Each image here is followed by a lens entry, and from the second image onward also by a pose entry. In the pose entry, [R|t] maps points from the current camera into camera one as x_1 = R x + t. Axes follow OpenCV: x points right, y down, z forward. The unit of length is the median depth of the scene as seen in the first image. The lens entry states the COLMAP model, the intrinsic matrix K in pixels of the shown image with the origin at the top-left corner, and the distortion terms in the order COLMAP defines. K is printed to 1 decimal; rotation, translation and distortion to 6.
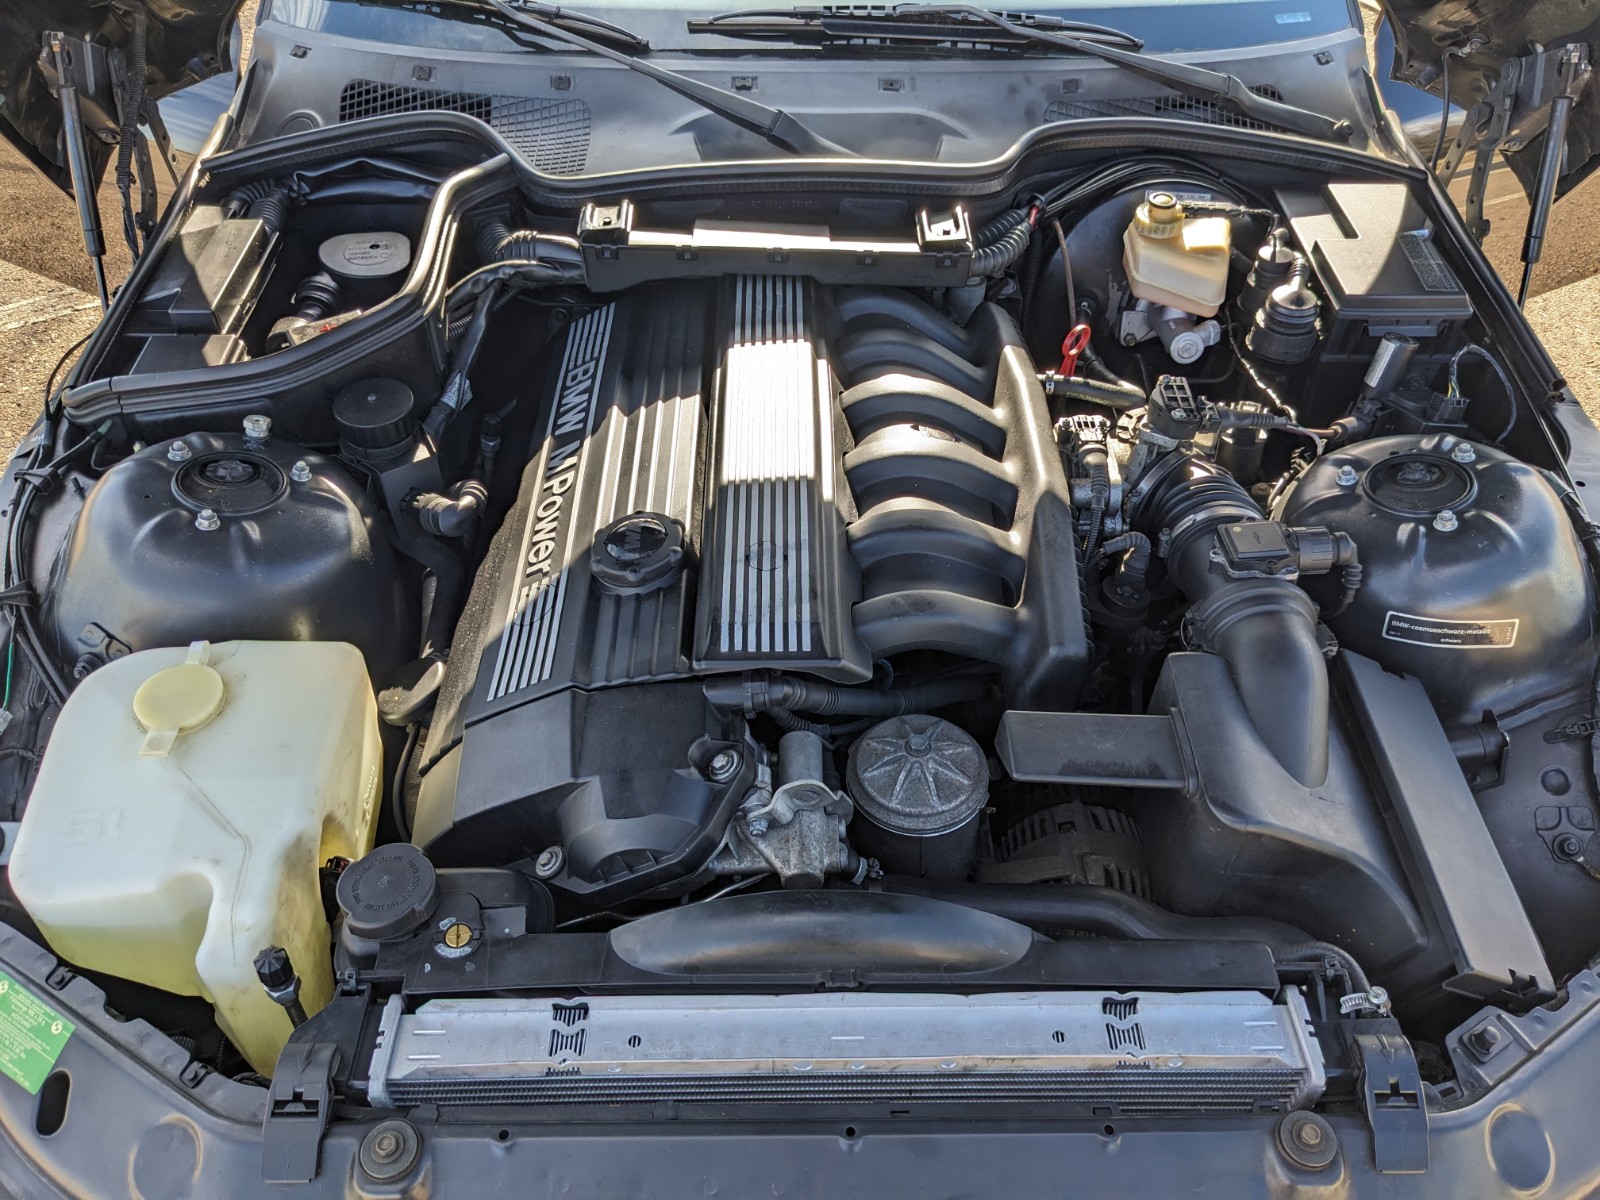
lens RADIAL K [[1239.2, 0, 800.0], [0, 1239.2, 600.0], [0, 0, 1]] dist [0.046563, -0.076219]
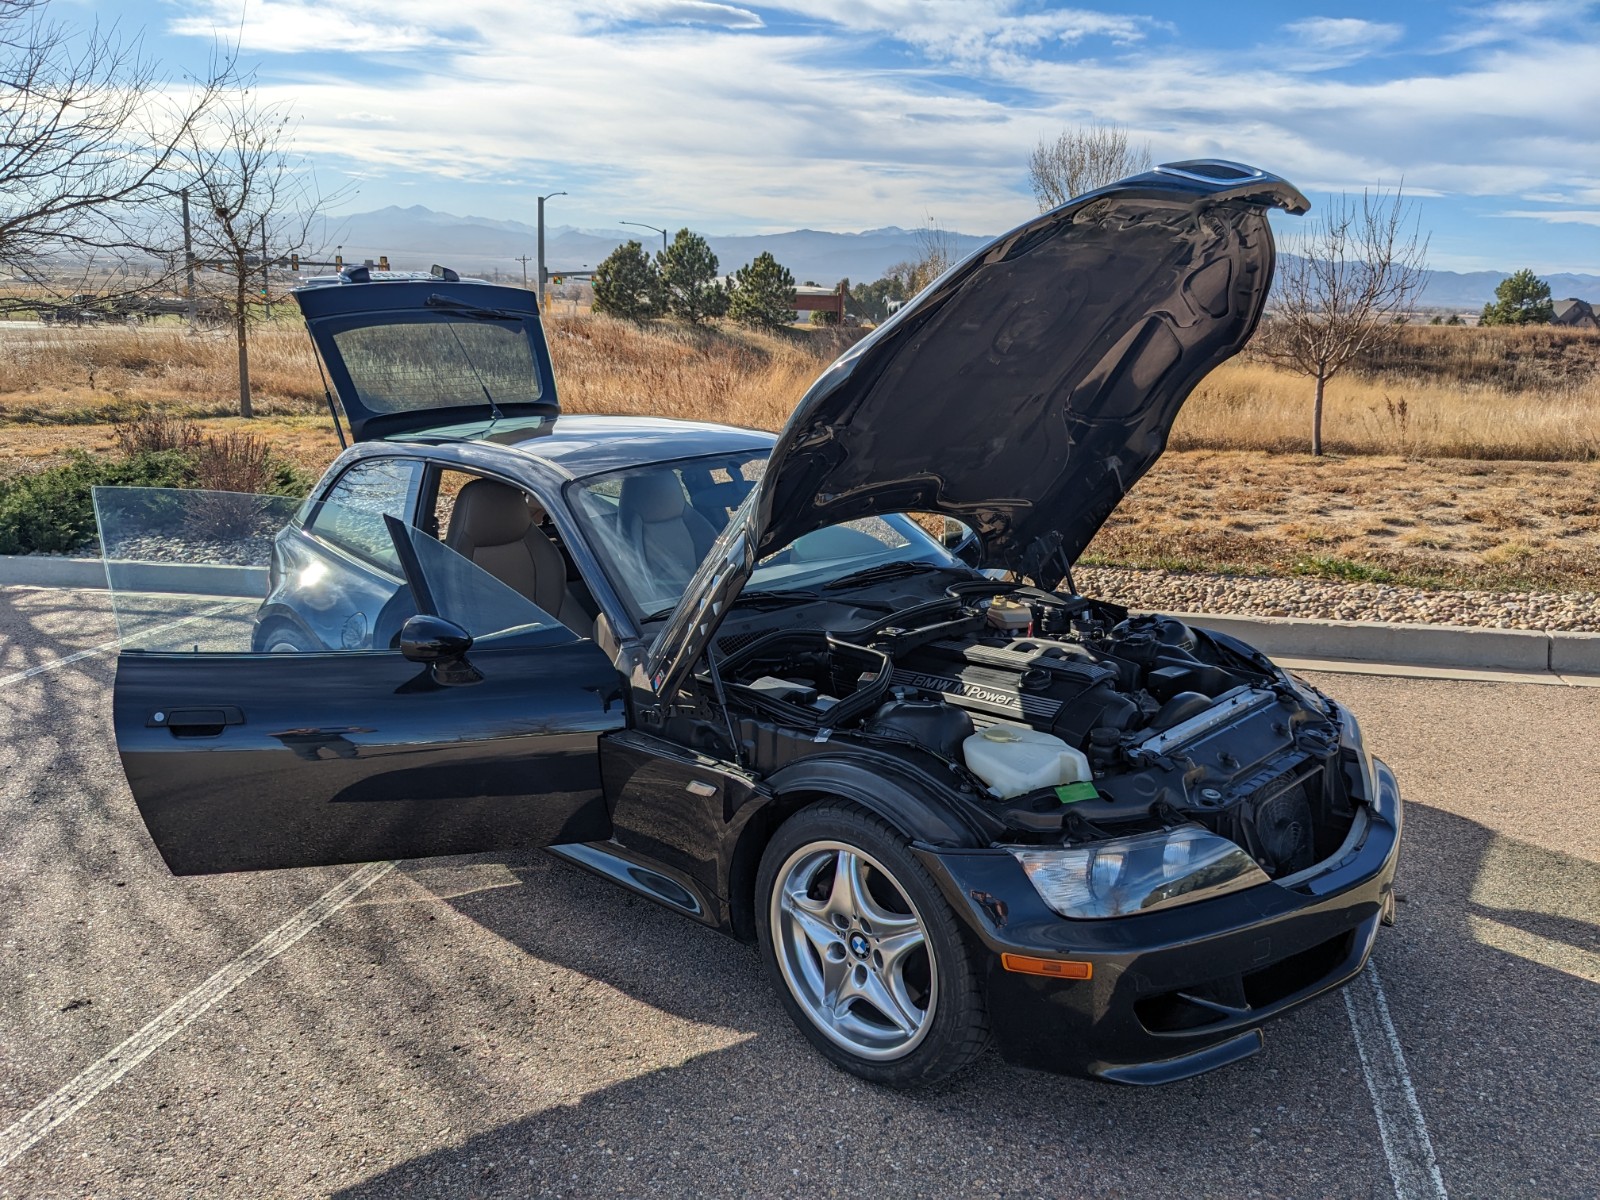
lens RADIAL K [[1239.2, 0, 800.0], [0, 1239.2, 600.0], [0, 0, 1]] dist [0.046563, -0.076219]
pose [[0.706934, -0.181126, 0.683694, -2.077673], [0.522657, 0.785054, -0.332445, 0.419314], [-0.476523, 0.592354, 0.649648, -0.677211]]
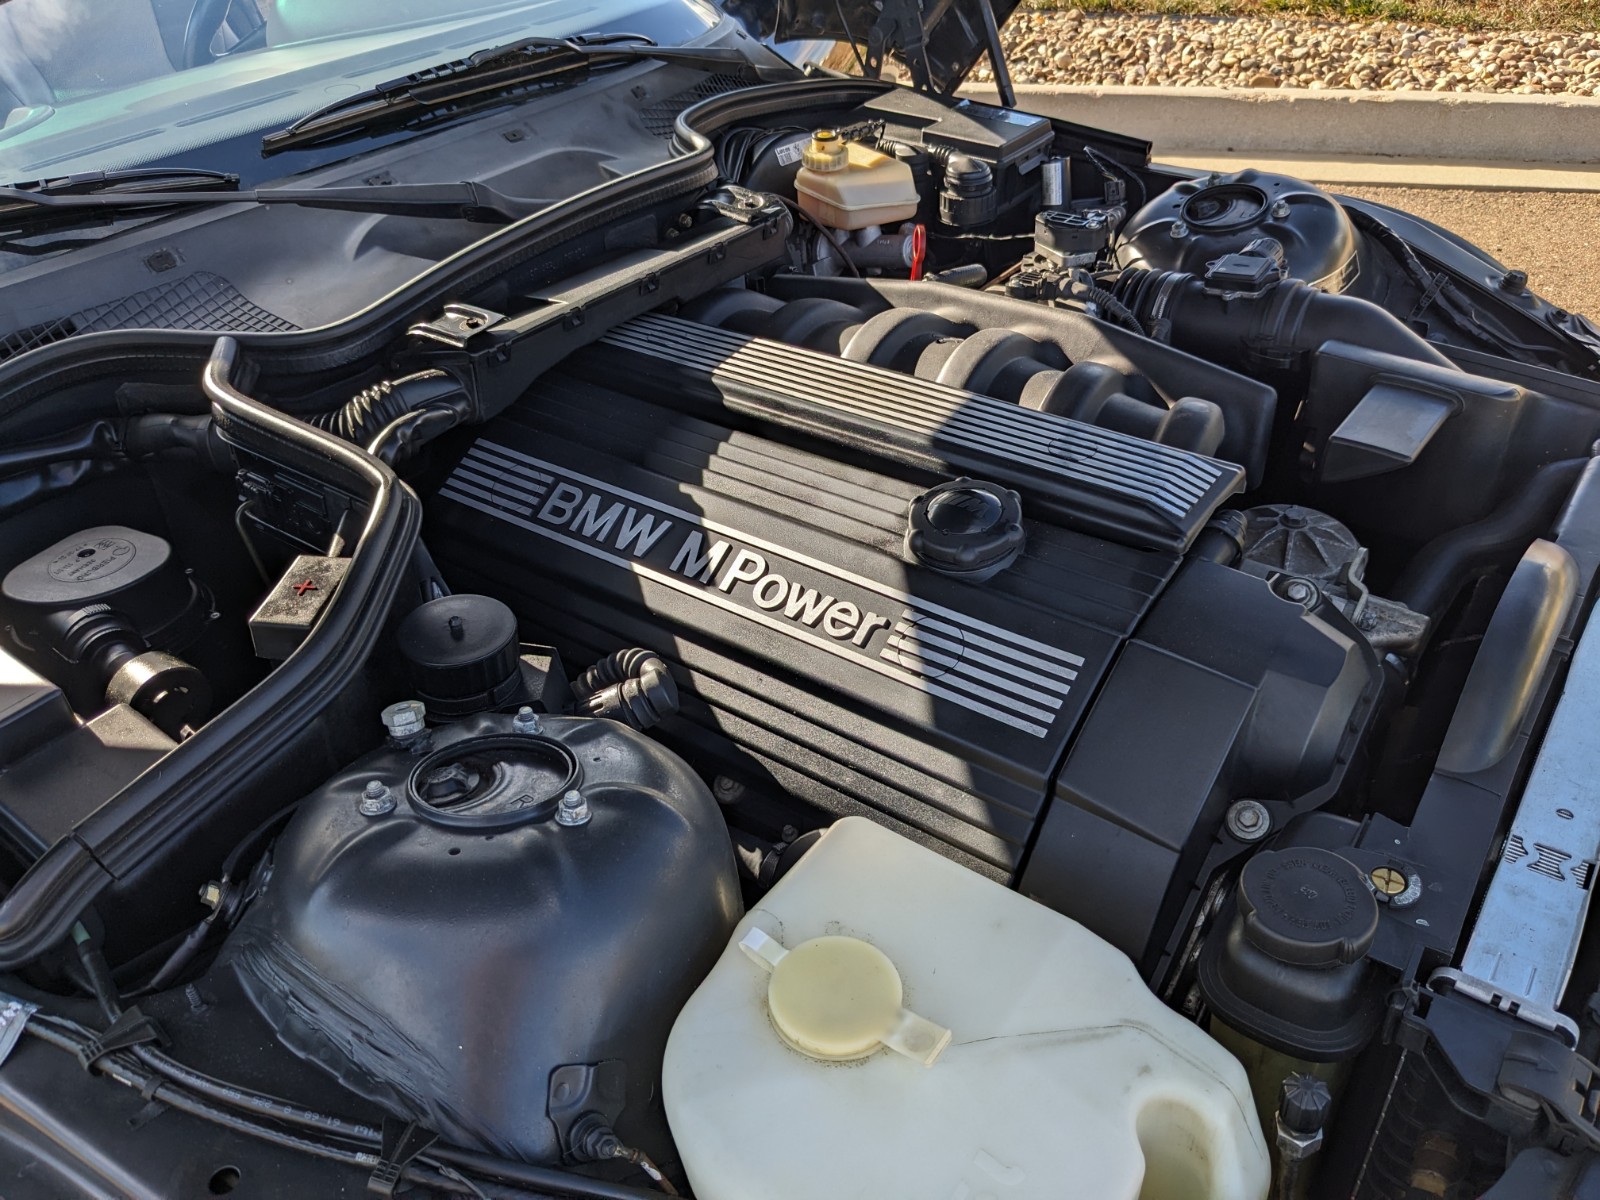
lens RADIAL K [[1239.2, 0, 800.0], [0, 1239.2, 600.0], [0, 0, 1]] dist [0.046563, -0.076219]
pose [[0.599875, -0.501261, 0.623609, -0.581863], [0.593044, 0.801763, 0.073988, -0.100463], [-0.537074, 0.325444, 0.778228, 0.334771]]
